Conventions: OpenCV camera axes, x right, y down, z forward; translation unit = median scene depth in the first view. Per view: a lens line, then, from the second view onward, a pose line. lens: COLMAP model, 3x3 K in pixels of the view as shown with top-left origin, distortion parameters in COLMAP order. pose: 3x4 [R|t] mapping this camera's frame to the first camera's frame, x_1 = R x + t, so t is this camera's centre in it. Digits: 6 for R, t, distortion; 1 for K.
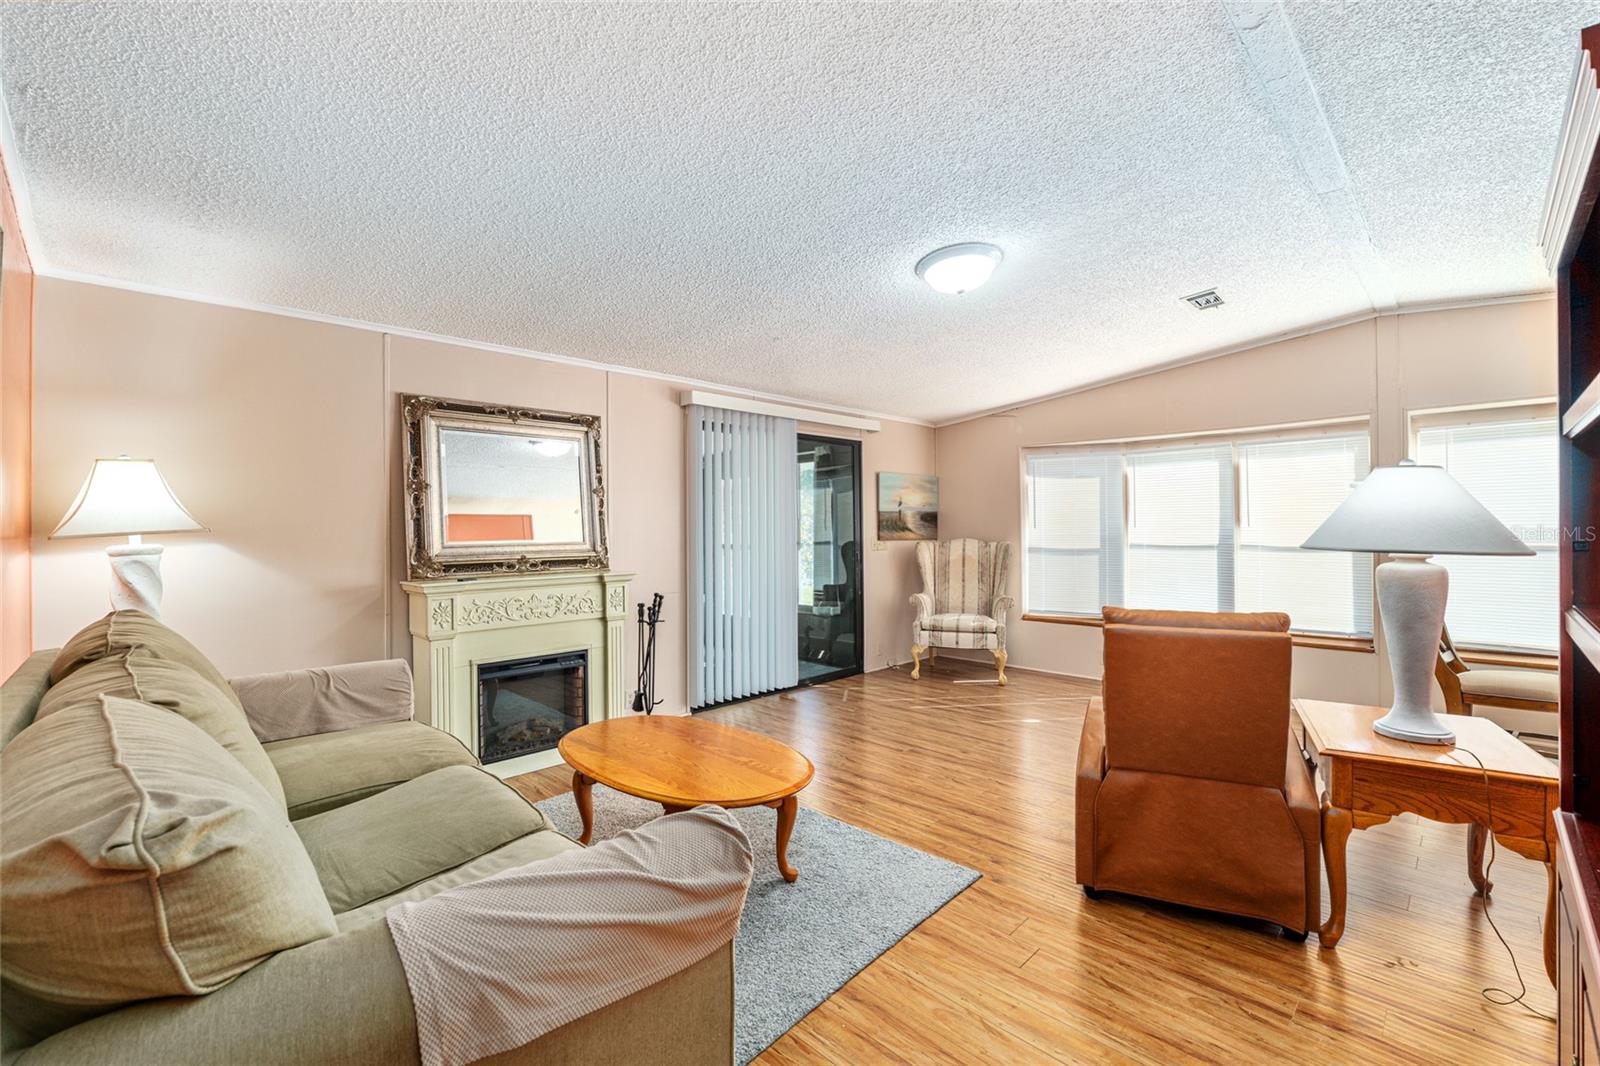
lens RADIAL K [[680.7, 0, 810.6], [0, 680.7, 524.3], [0, 0, 1]] dist [-0.012421, 0.000375]
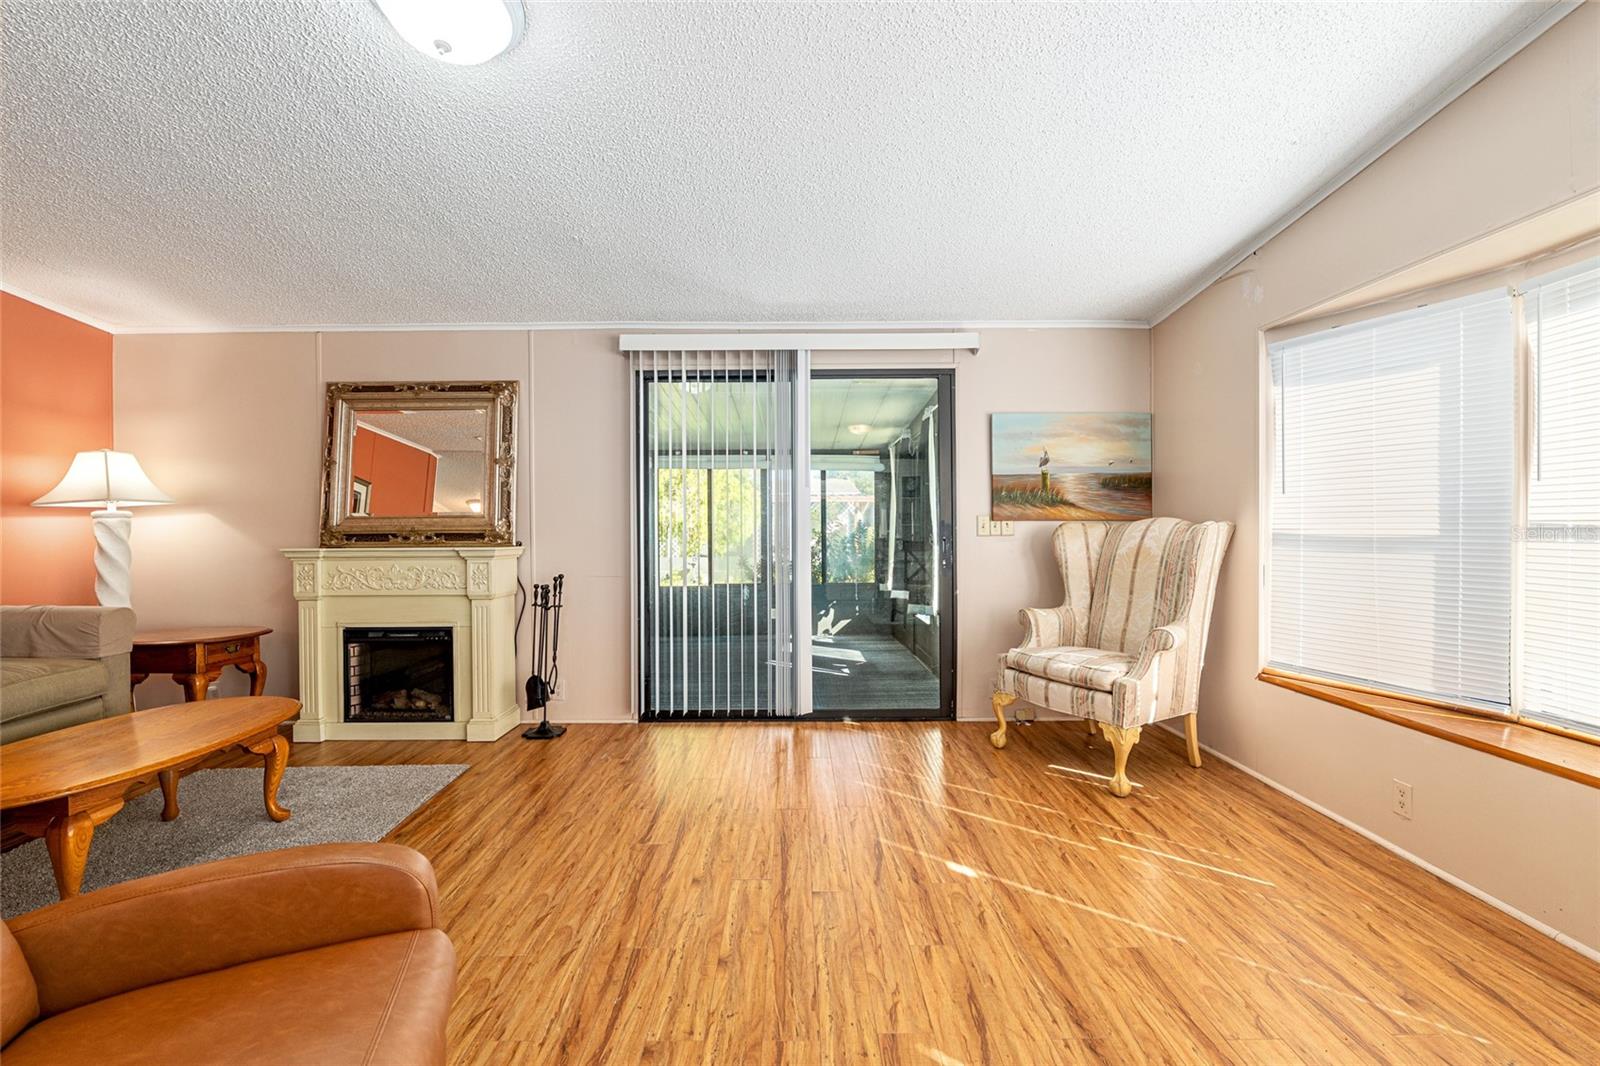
lens RADIAL K [[680.7, 0, 804.1], [0, 680.7, 537.8], [0, 0, 1]] dist [-0.012421, 0.000375]
pose [[0.707511, 0.013753, -0.706568, 0.536065], [0.004360, 0.999707, 0.023825, 0.030319], [0.706689, -0.019937, 0.707244, 0.528388]]
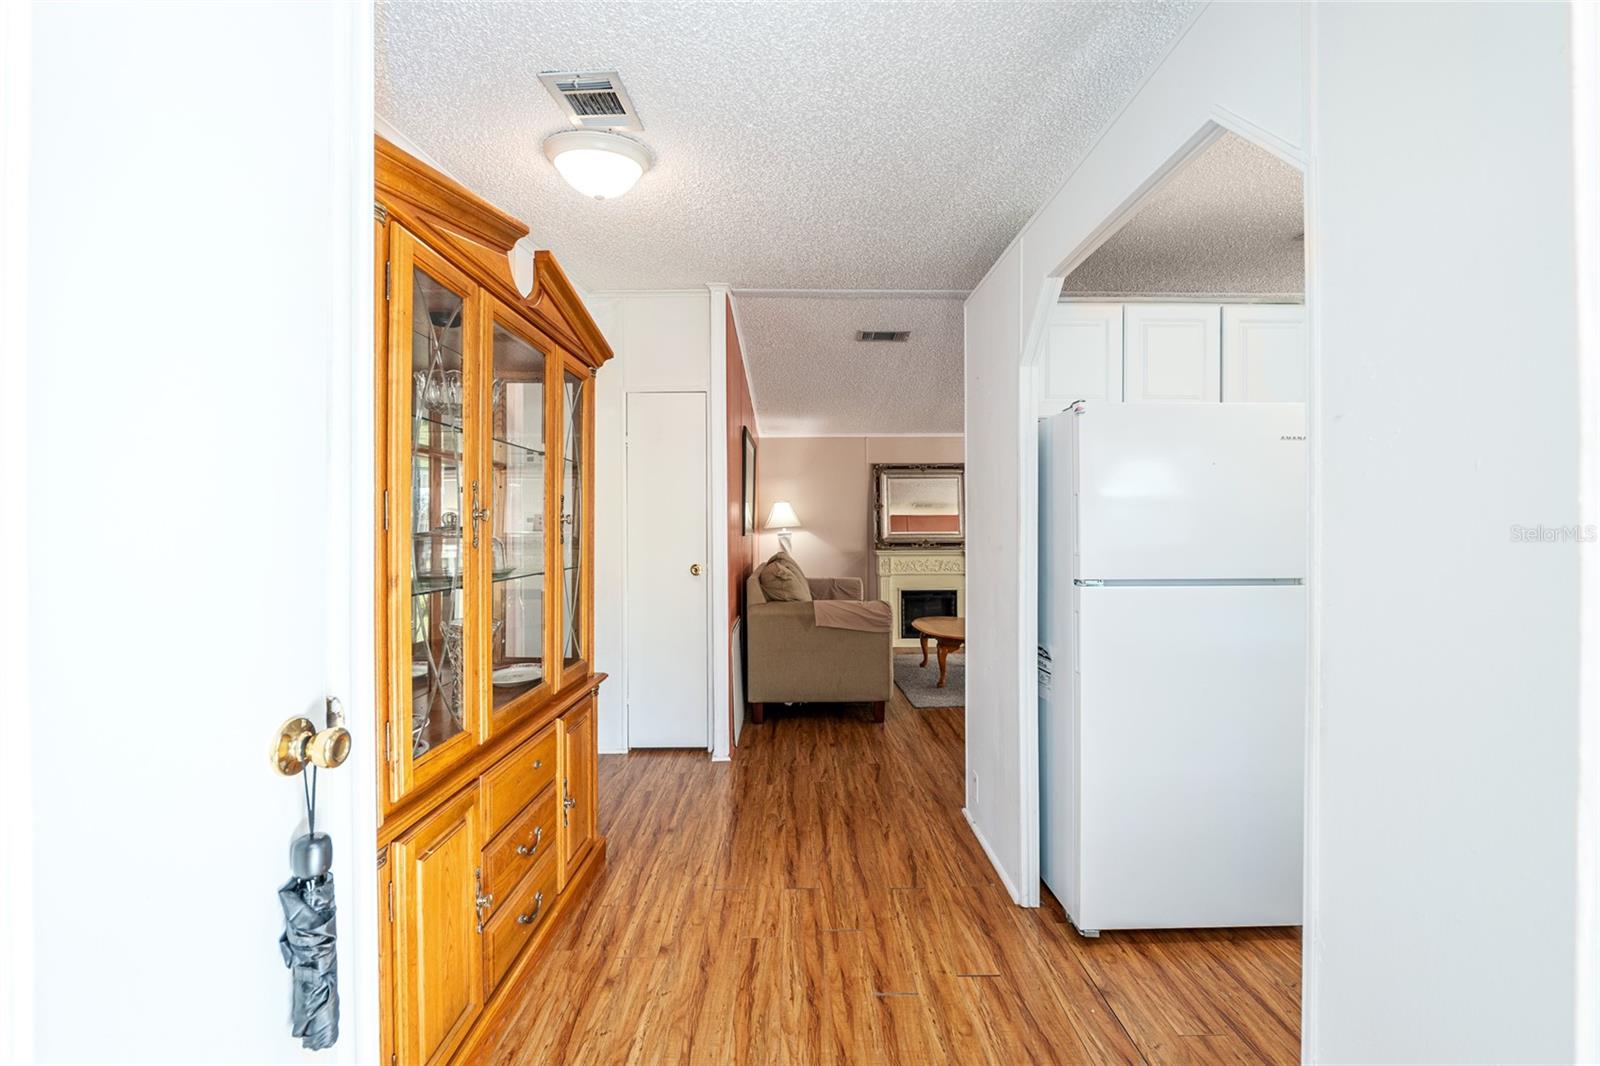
lens RADIAL K [[665.4, 0, 791.0], [0, 665.4, 528.7], [0, 0, 1]] dist [-0.017369, -0.000237]
pose [[0.705556, 0.005539, -0.708633, 0.506342], [0.003648, 0.999928, 0.011447, -0.006988], [0.708645, -0.010662, 0.705485, -0.484851]]
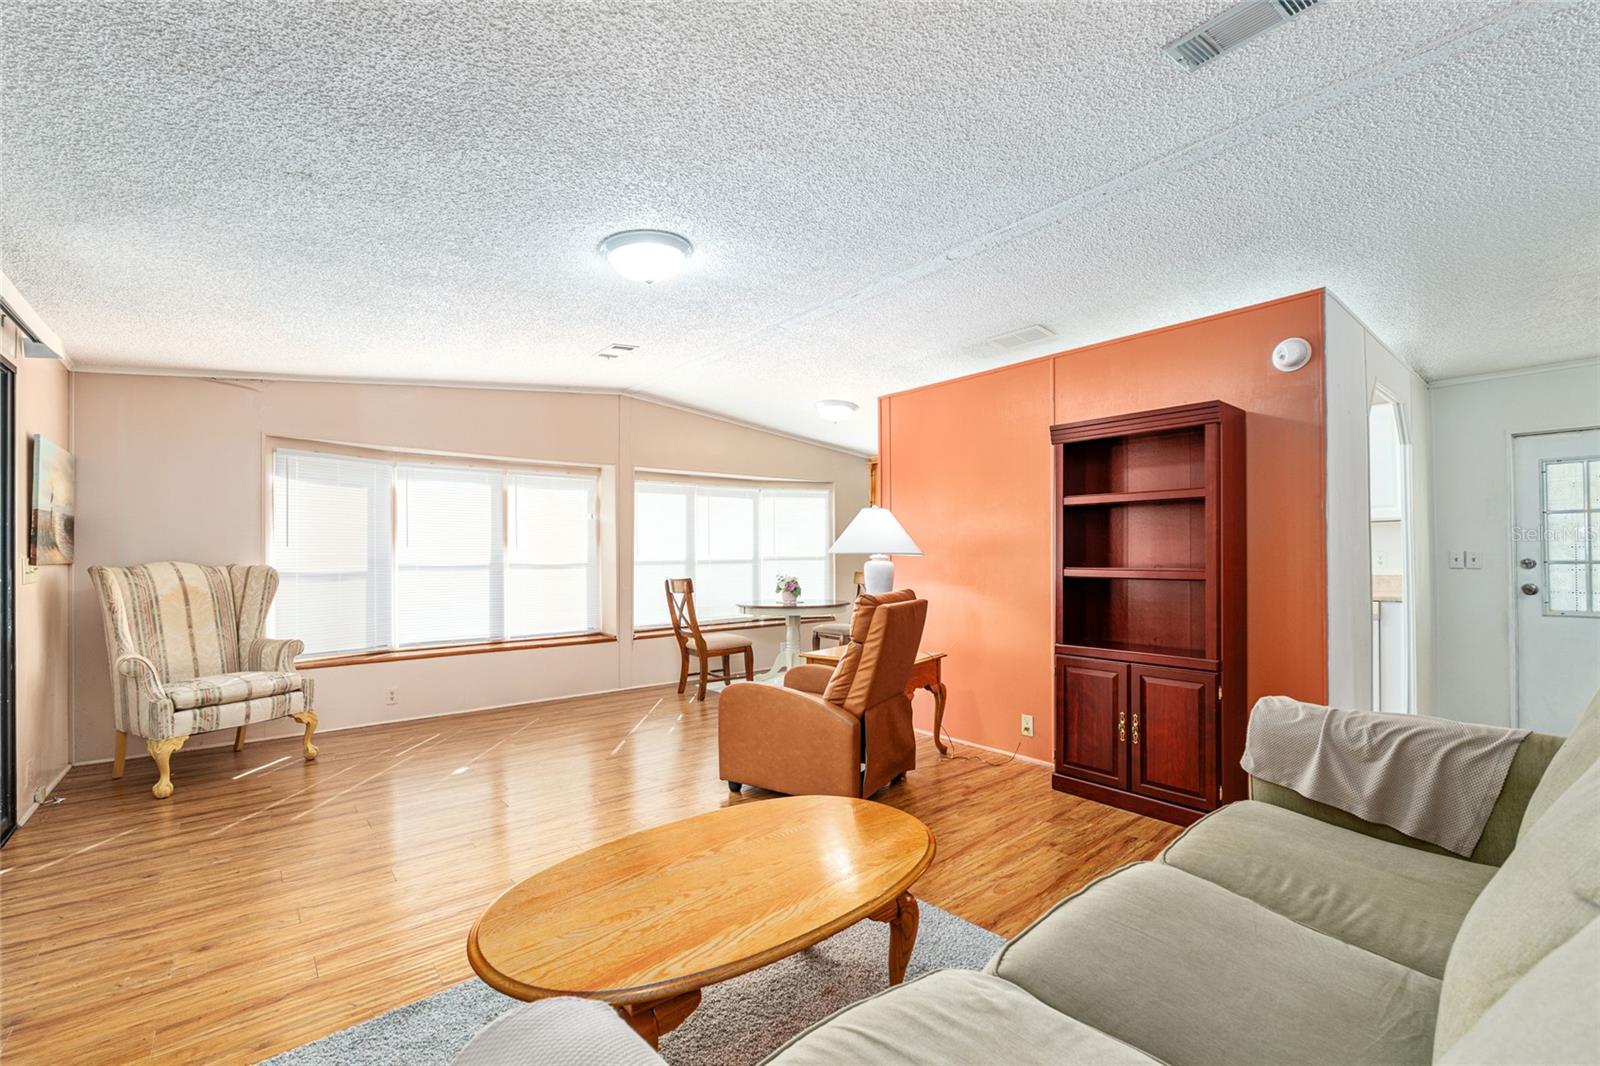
lens RADIAL K [[665.4, 0, 799.9], [0, 665.4, 548.3], [0, 0, 1]] dist [-0.017369, -0.000237]
pose [[0.089640, 0.013713, 0.995880, -0.429929], [-0.005399, 0.999897, -0.013282, 0.017657], [-0.995960, -0.004186, 0.089705, 0.464202]]
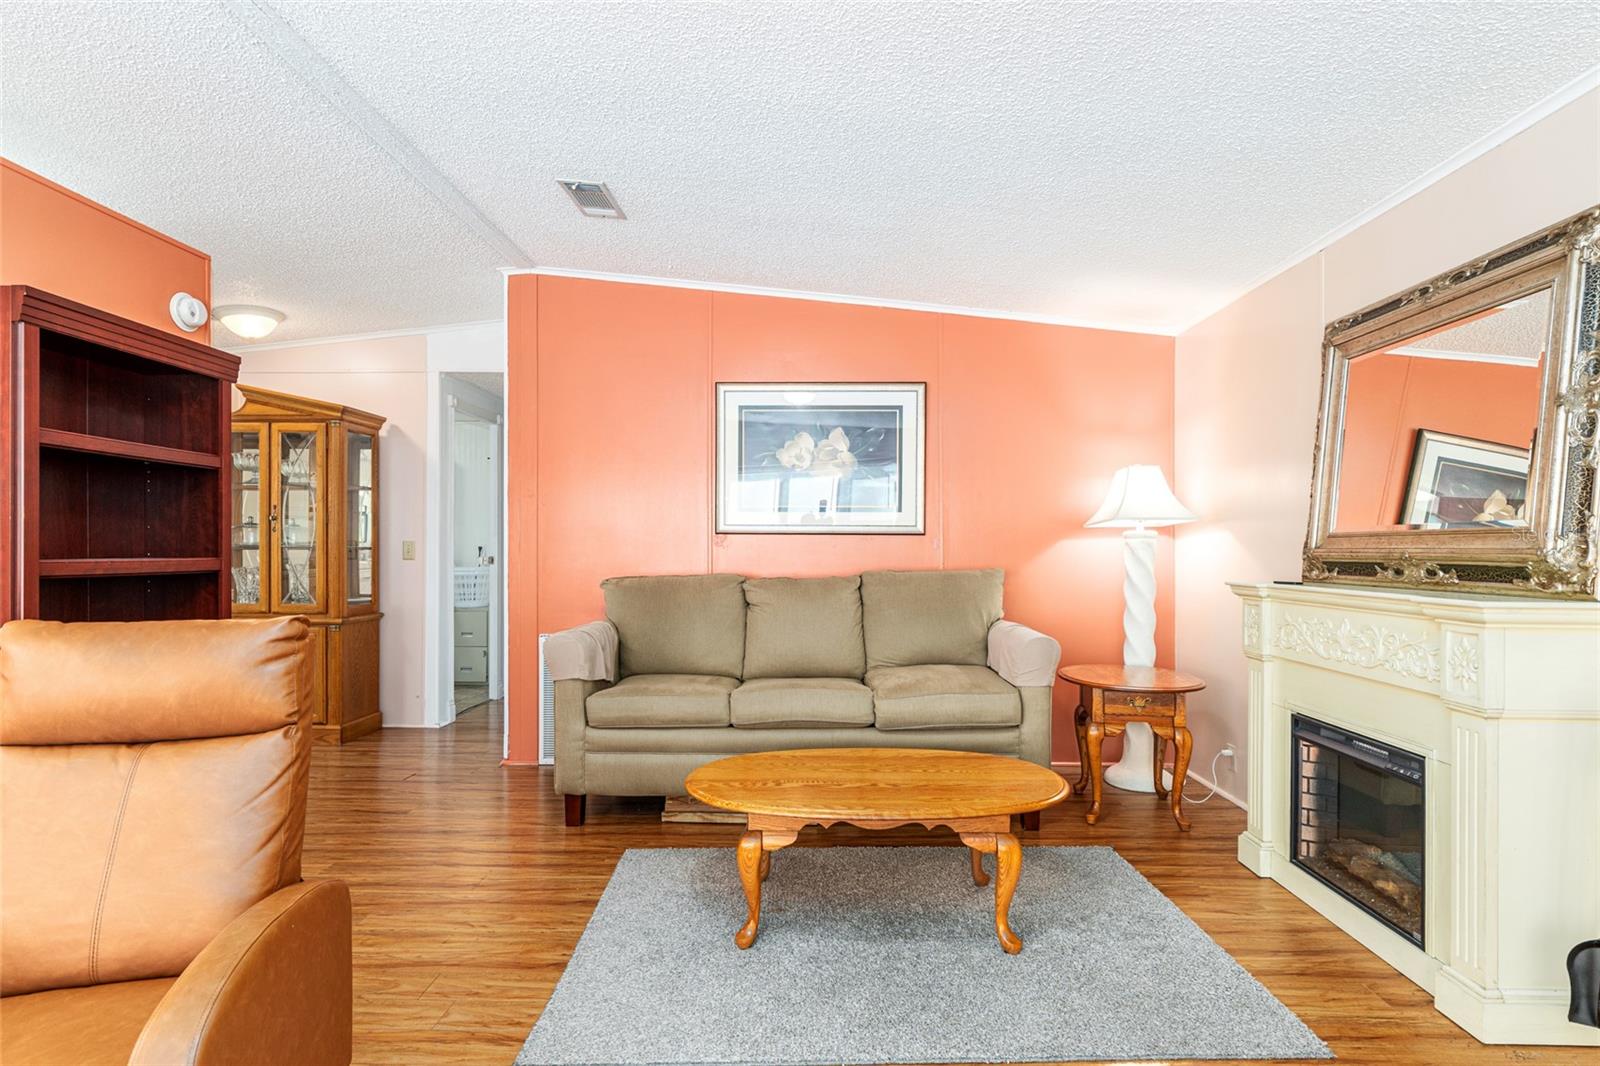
lens RADIAL K [[788.2, 0, 795.4], [0, 788.2, 545.3], [0, 0, 1]] dist [-0.000465, 0.000328]
pose [[-0.733760, 0.007967, -0.679362, 0.275514], [0.012606, 0.999919, -0.001889, 0.026933], [0.679292, -0.009950, -0.733801, 0.859641]]
